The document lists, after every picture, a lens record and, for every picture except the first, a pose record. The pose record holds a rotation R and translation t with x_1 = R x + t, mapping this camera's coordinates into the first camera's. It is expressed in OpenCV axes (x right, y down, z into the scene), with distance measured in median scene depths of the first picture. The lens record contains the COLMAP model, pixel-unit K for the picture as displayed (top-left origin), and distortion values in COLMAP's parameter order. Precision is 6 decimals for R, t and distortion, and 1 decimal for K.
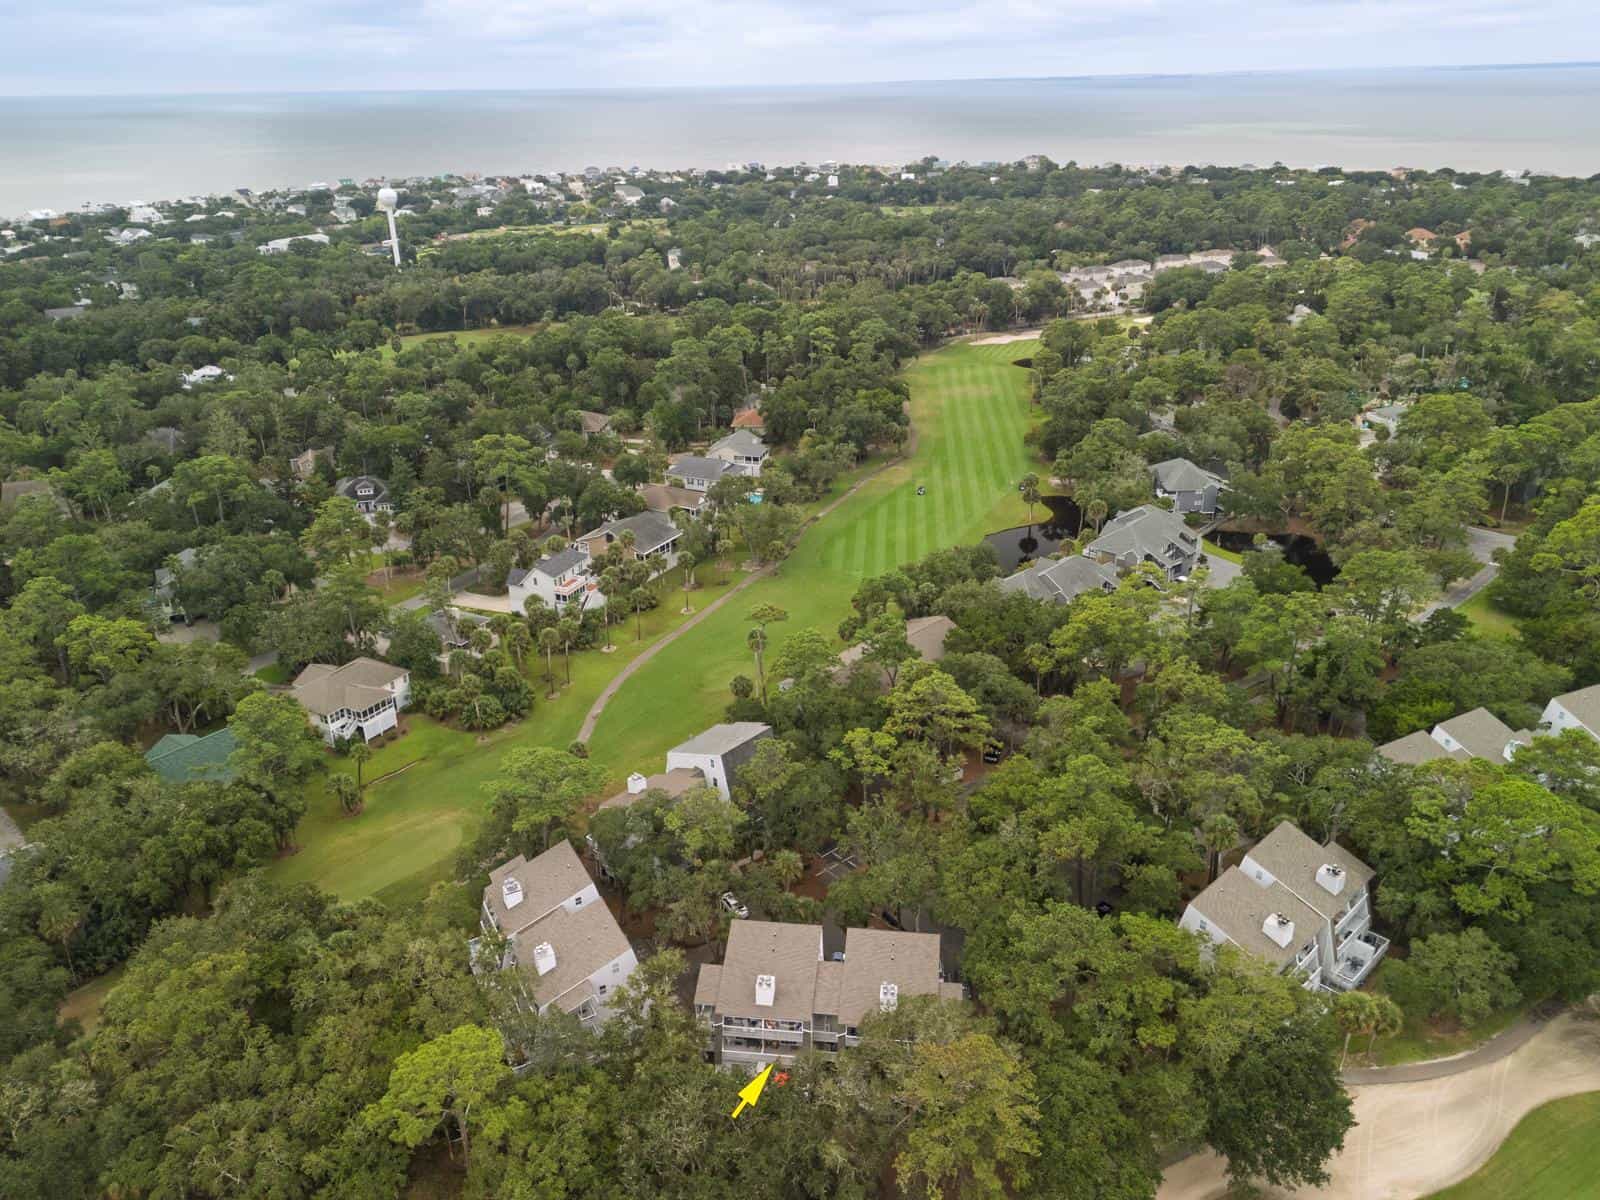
lens RADIAL K [[1117.8, 0, 800.2], [0, 1117.8, 602.8], [0, 0, 1]] dist [-0.000102, 0.001489]
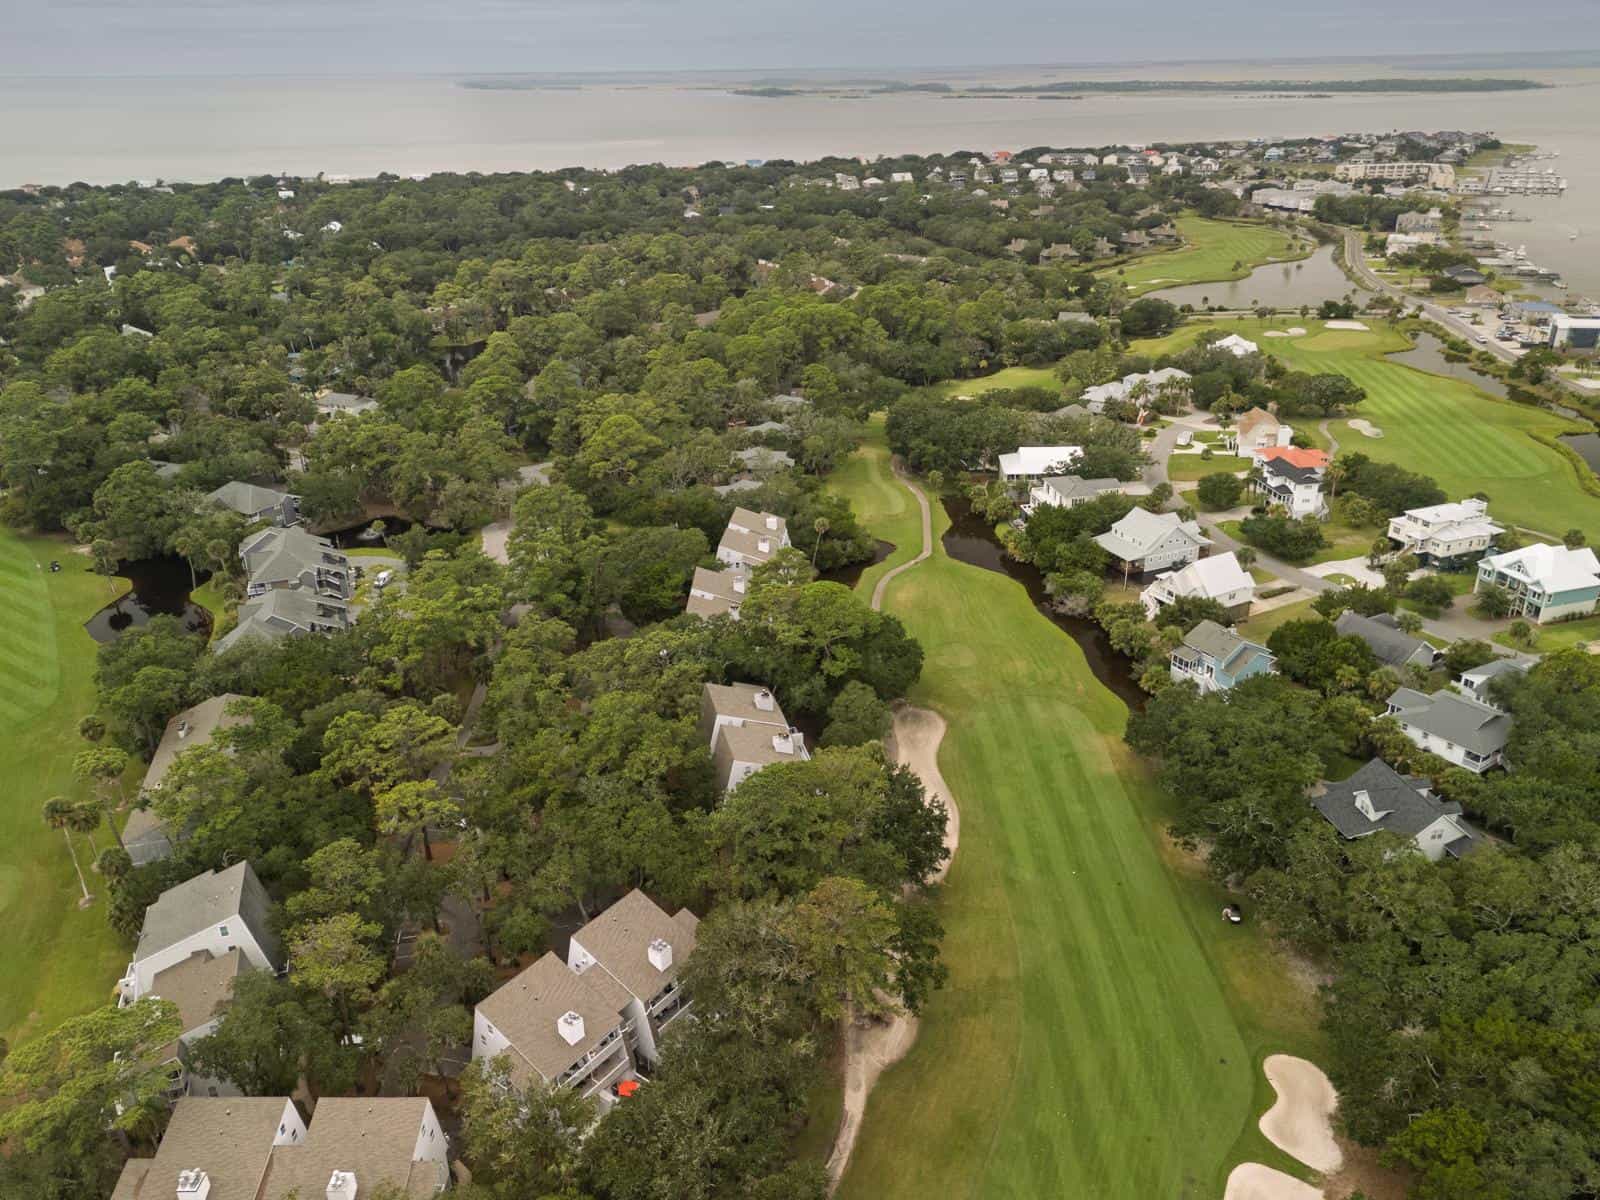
lens RADIAL K [[1117.8, 0, 800.4], [0, 1117.8, 597.6], [0, 0, 1]] dist [-0.000102, 0.001489]
pose [[0.481162, -0.342099, 0.807125, -0.543447], [0.353725, 0.918197, 0.178306, -0.087683], [-0.802099, 0.199706, 0.562810, 0.212333]]
